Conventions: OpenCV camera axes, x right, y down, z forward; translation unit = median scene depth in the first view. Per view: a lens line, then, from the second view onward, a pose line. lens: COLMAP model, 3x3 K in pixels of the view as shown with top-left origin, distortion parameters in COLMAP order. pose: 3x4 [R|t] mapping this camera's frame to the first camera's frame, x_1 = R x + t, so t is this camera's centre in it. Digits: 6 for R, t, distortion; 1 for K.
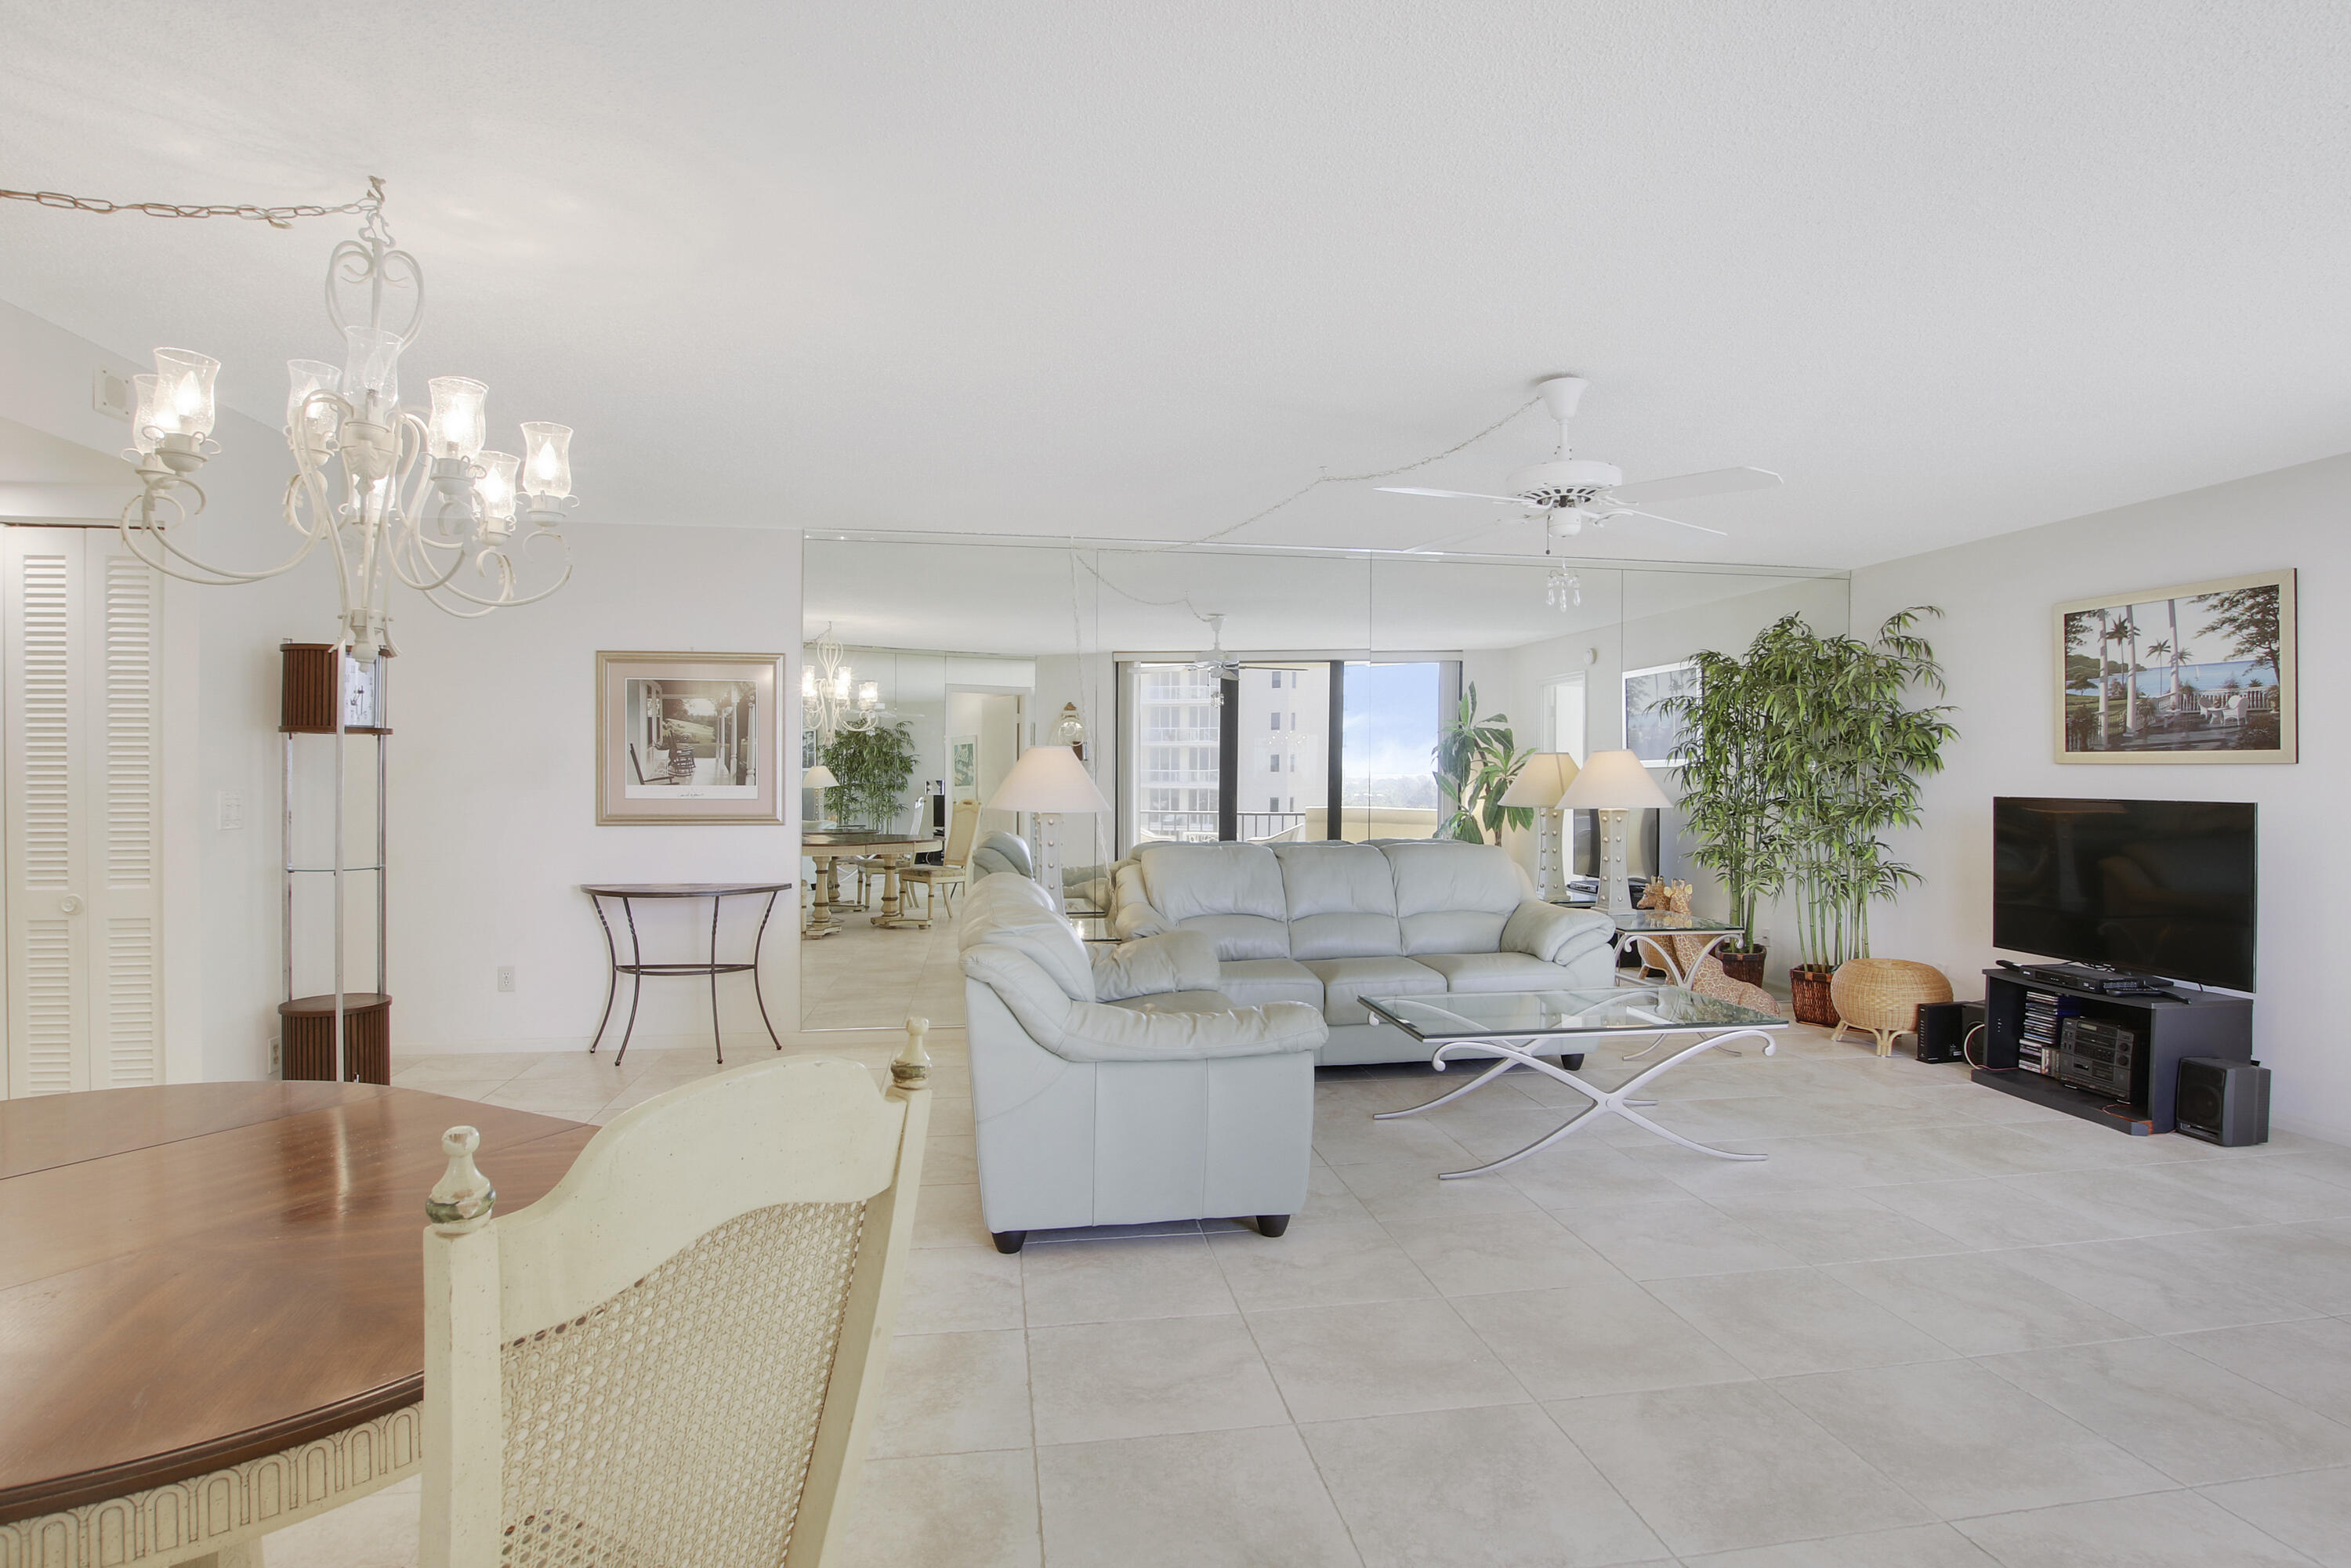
lens RADIAL K [[1217.9, 0, 1200.3], [0, 1217.9, 787.4], [0, 0, 1]] dist [-0.020121, 0.002113]
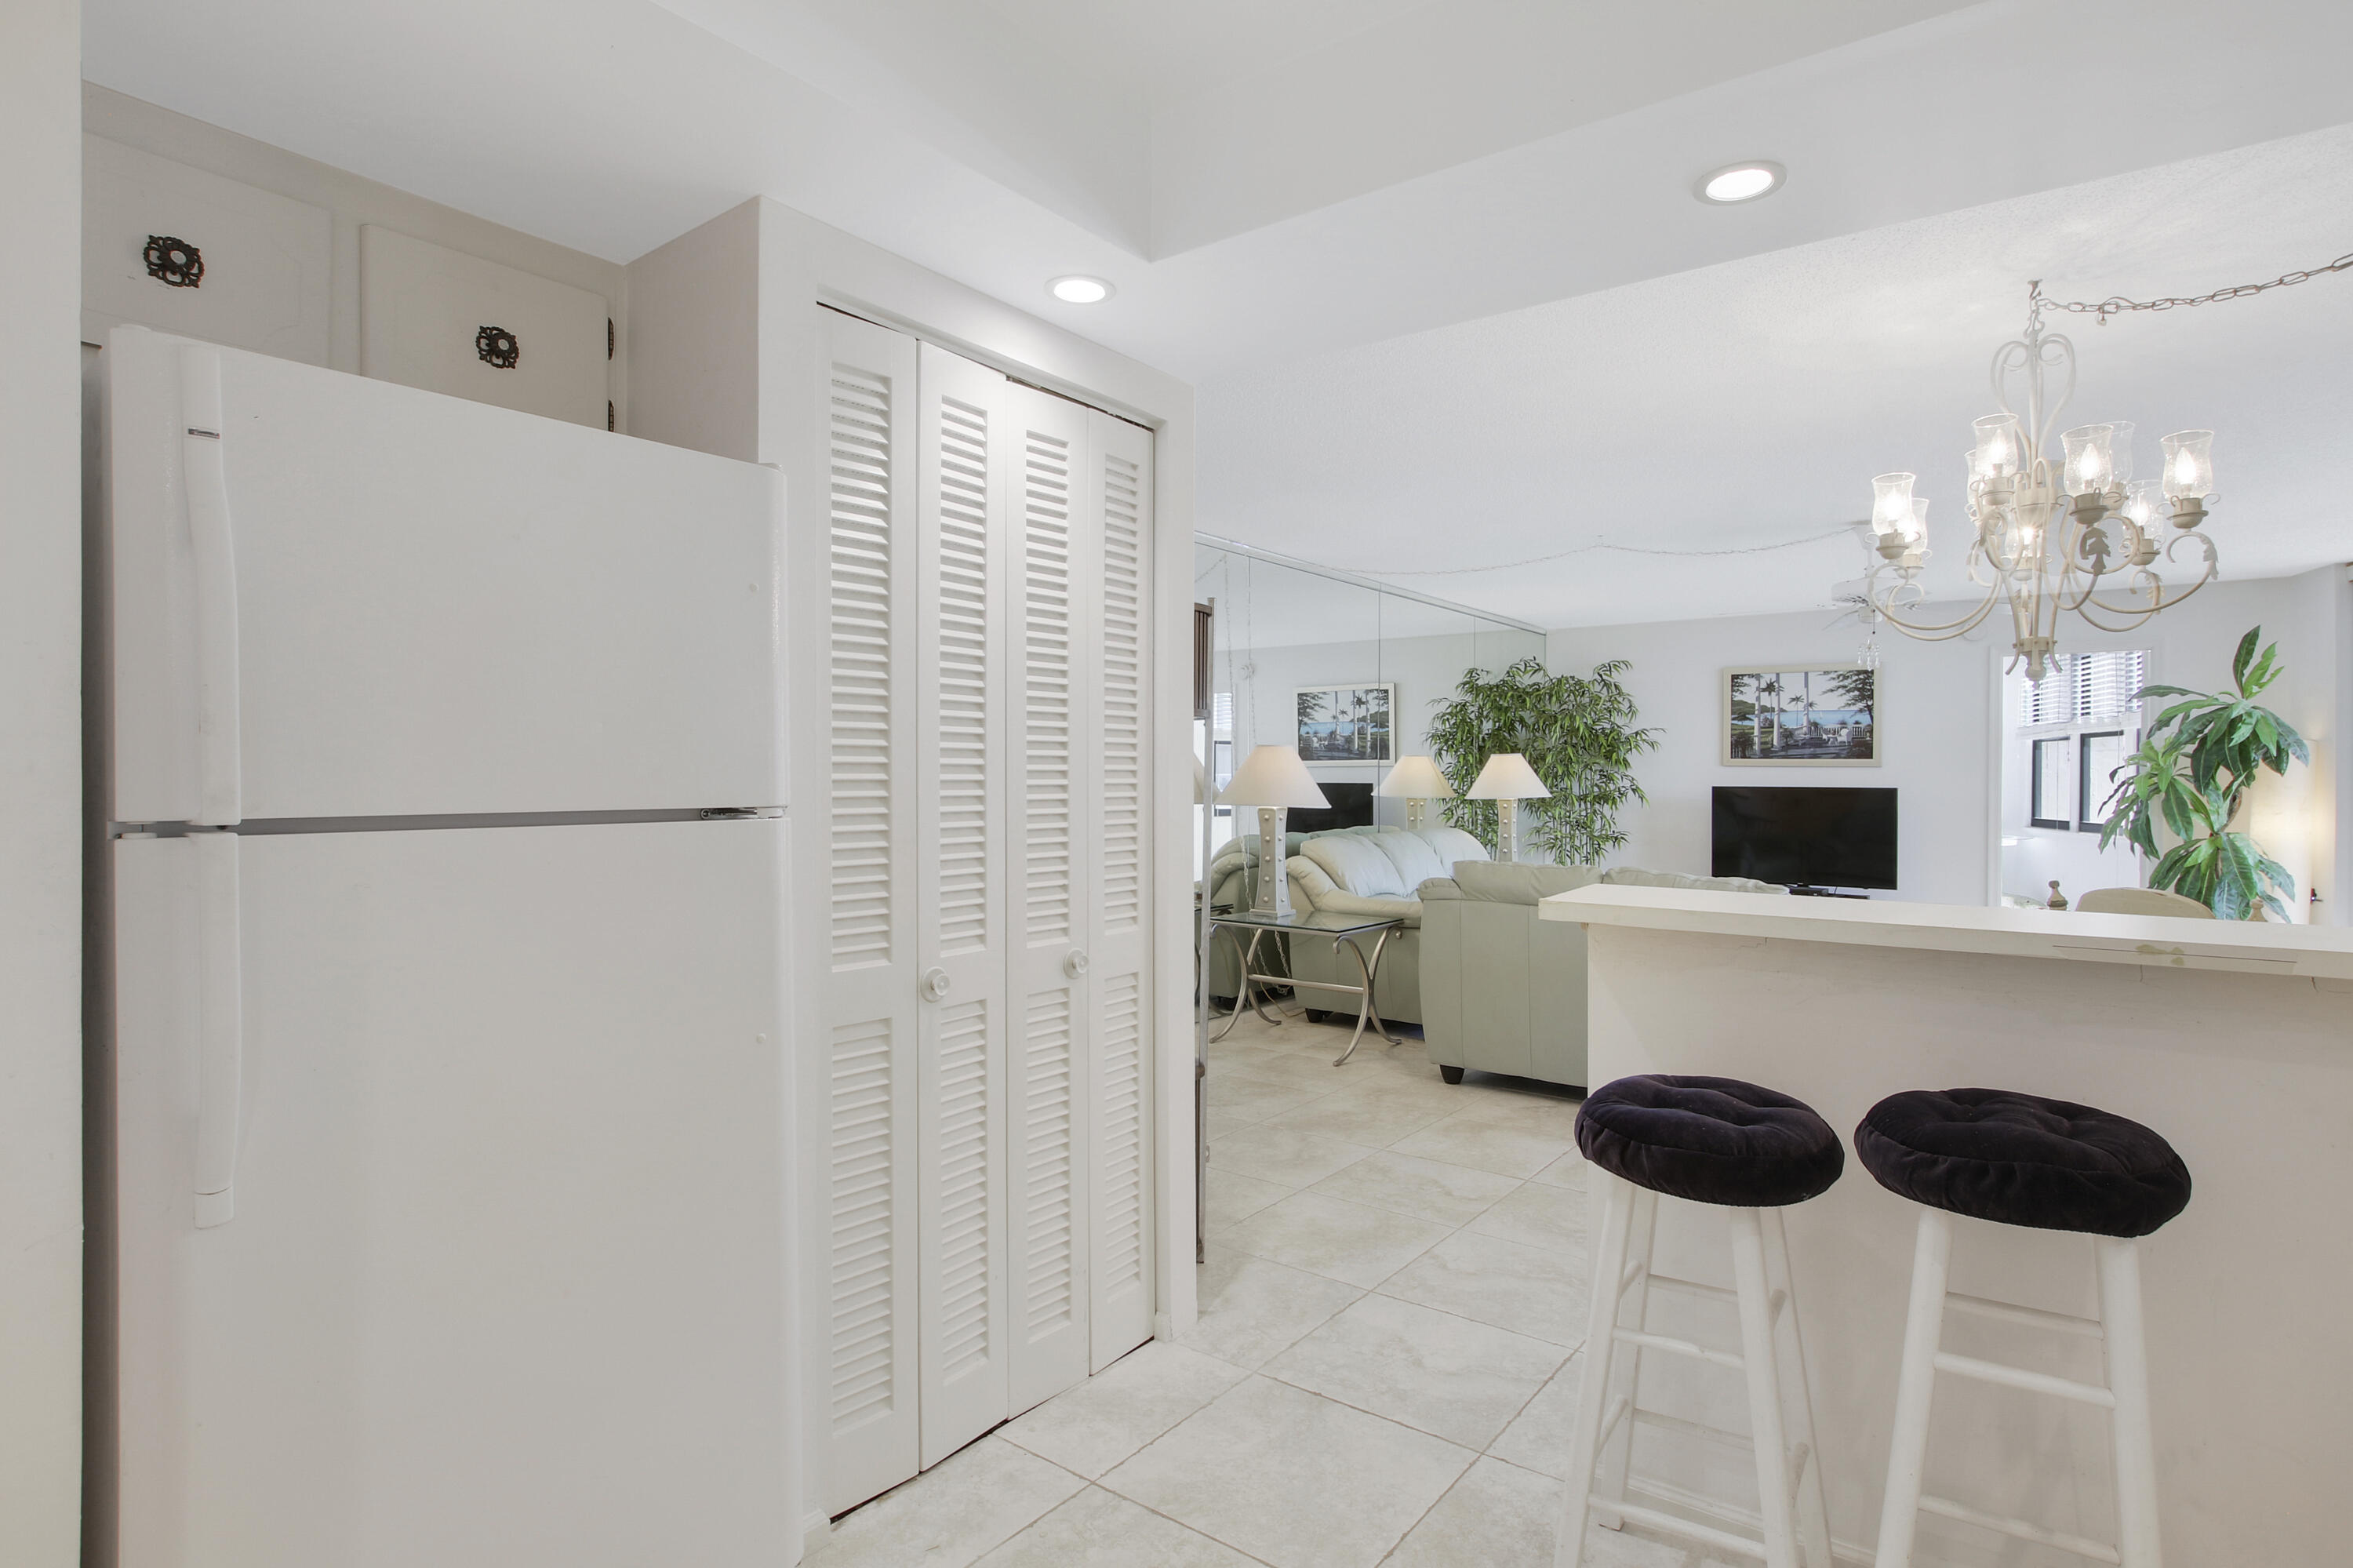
lens RADIAL K [[1219.1, 0, 1151.0], [0, 1219.1, 766.5], [0, 0, 1]] dist [-0.020121, 0.002113]
pose [[0.734565, 0.004089, 0.678526, -1.045274], [0.004608, 0.999929, -0.011014, -0.004690], [-0.678523, 0.011217, 0.734493, 0.347638]]
